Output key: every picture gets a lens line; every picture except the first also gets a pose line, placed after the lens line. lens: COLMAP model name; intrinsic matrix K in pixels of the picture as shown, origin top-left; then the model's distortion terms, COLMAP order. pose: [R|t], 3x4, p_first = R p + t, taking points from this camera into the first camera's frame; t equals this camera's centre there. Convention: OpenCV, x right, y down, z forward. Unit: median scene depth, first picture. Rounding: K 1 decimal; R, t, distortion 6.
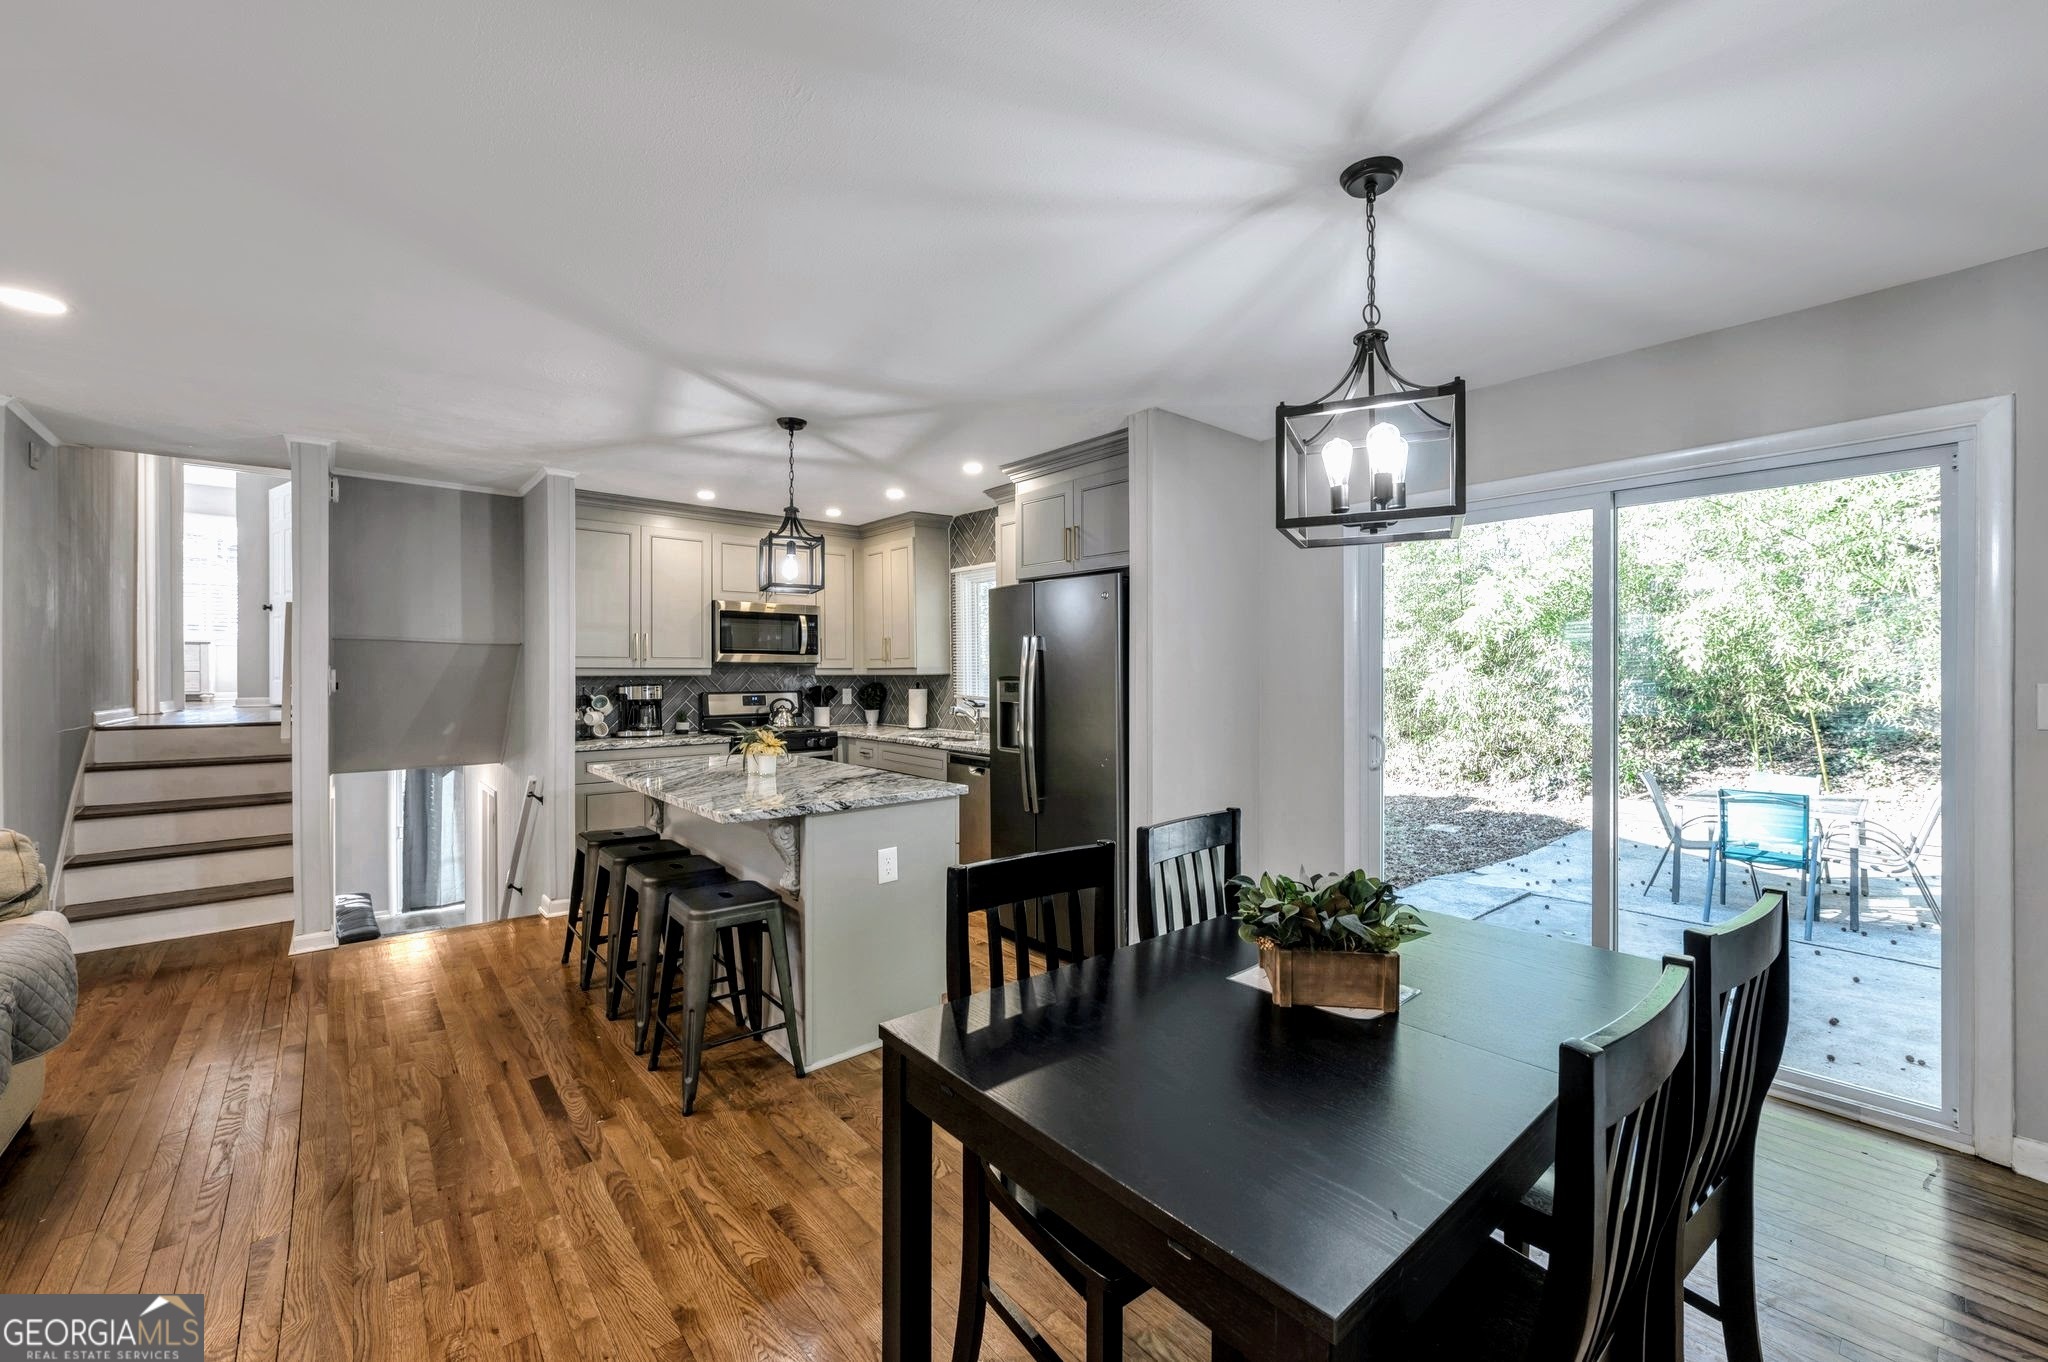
lens RADIAL K [[816.5, 0, 1015.4], [0, 816.5, 676.6], [0, 0, 1]] dist [-0.001674, 0.000034]
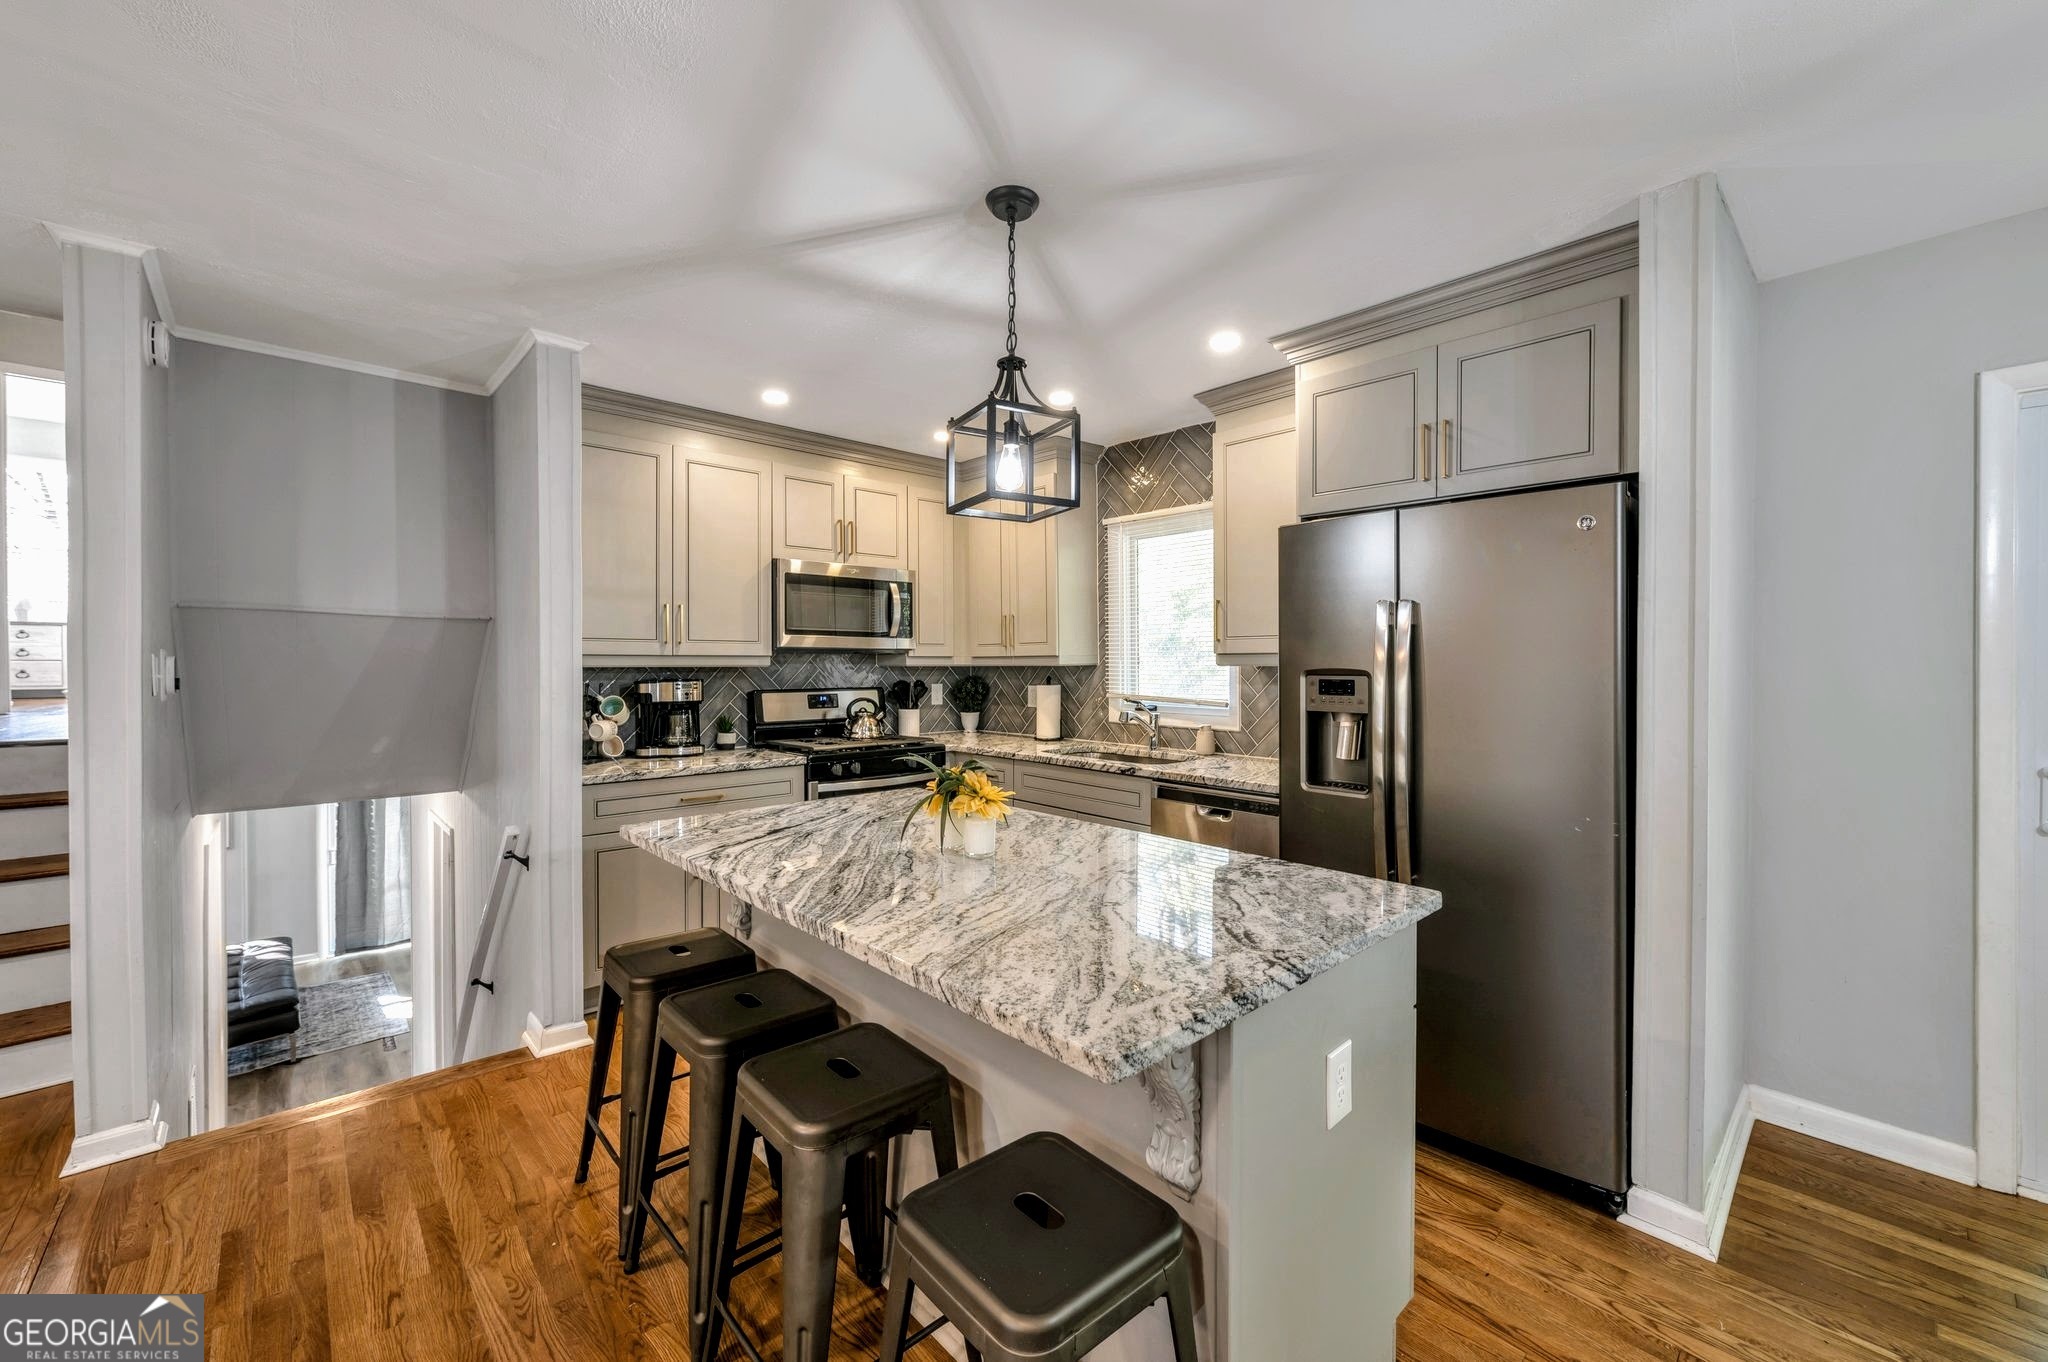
lens RADIAL K [[816.5, 0, 1033.8], [0, 816.5, 671.4], [0, 0, 1]] dist [-0.001674, 0.000034]
pose [[0.998685, 0.000841, 0.051259, -0.191644], [-0.001081, 0.999989, 0.004669, -0.000697], [-0.051255, -0.004718, 0.998674, 0.302855]]
